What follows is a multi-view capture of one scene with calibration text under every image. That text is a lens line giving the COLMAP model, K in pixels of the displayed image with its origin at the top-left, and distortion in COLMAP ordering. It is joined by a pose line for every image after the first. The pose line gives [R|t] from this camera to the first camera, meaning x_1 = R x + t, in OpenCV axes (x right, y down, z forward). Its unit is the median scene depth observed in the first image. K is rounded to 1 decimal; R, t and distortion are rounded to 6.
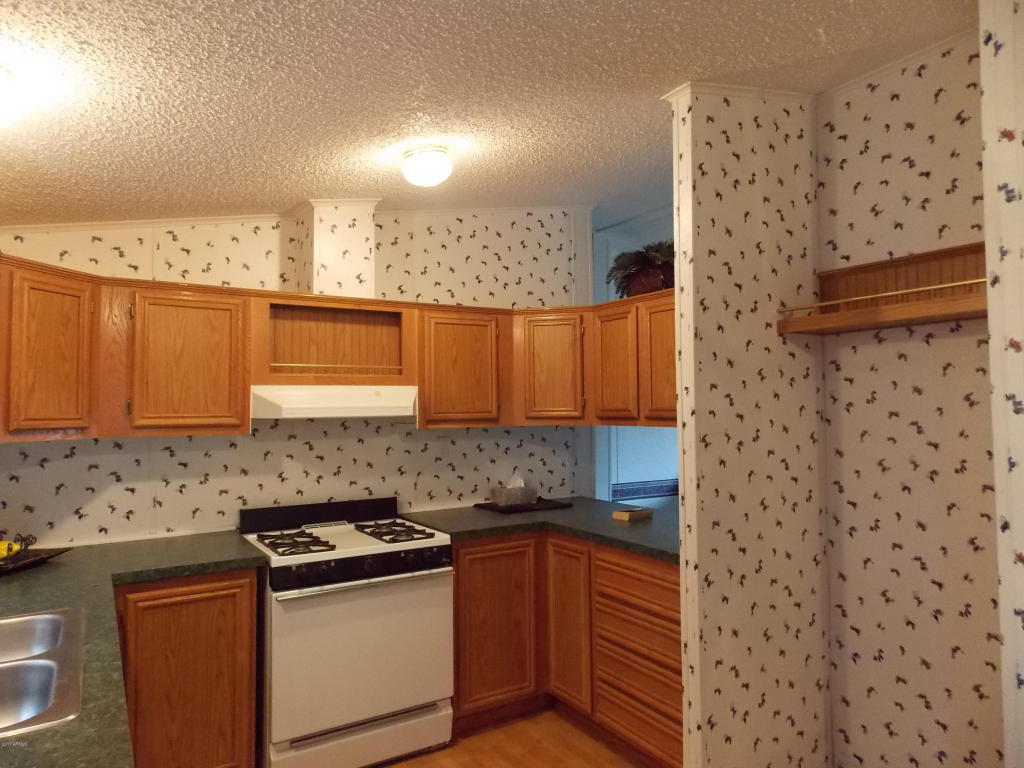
lens RADIAL K [[674.2, 0, 514.6], [0, 674.2, 379.5], [0, 0, 1]] dist [0.005645, 0.000515]
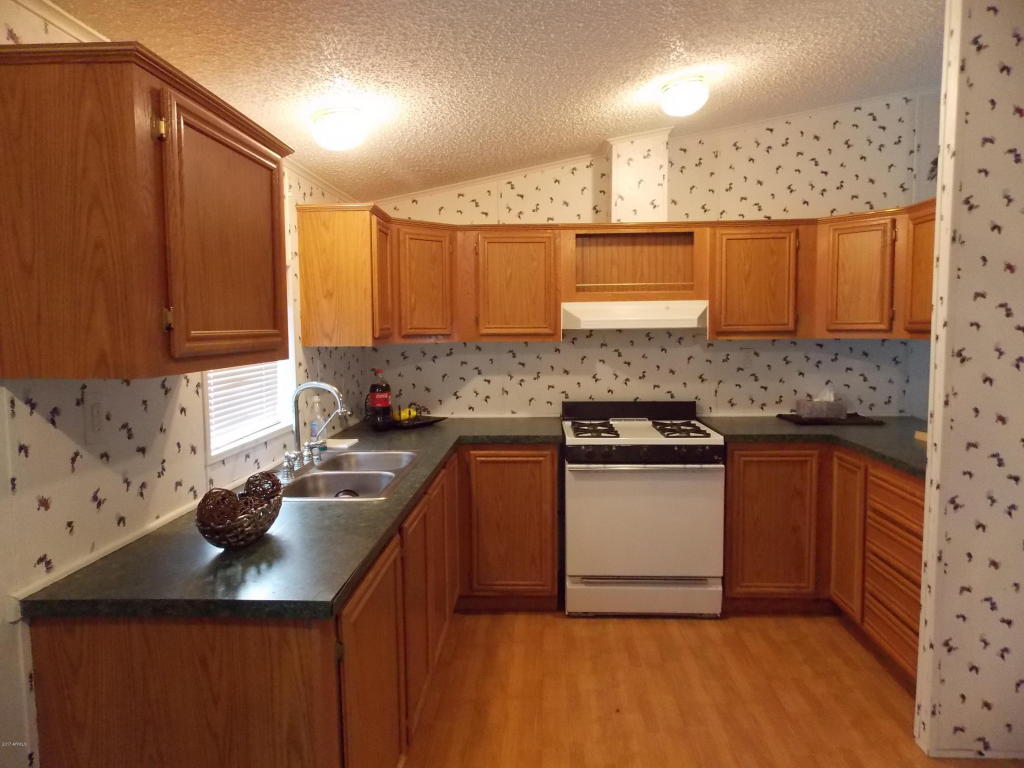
lens RADIAL K [[674.2, 0, 514.6], [0, 674.2, 379.5], [0, 0, 1]] dist [0.005645, 0.000515]
pose [[0.823207, 0.047590, -0.565743, 0.229284], [0.024694, 0.992536, 0.119424, -0.000874], [0.567203, -0.112281, 0.815888, -0.074308]]
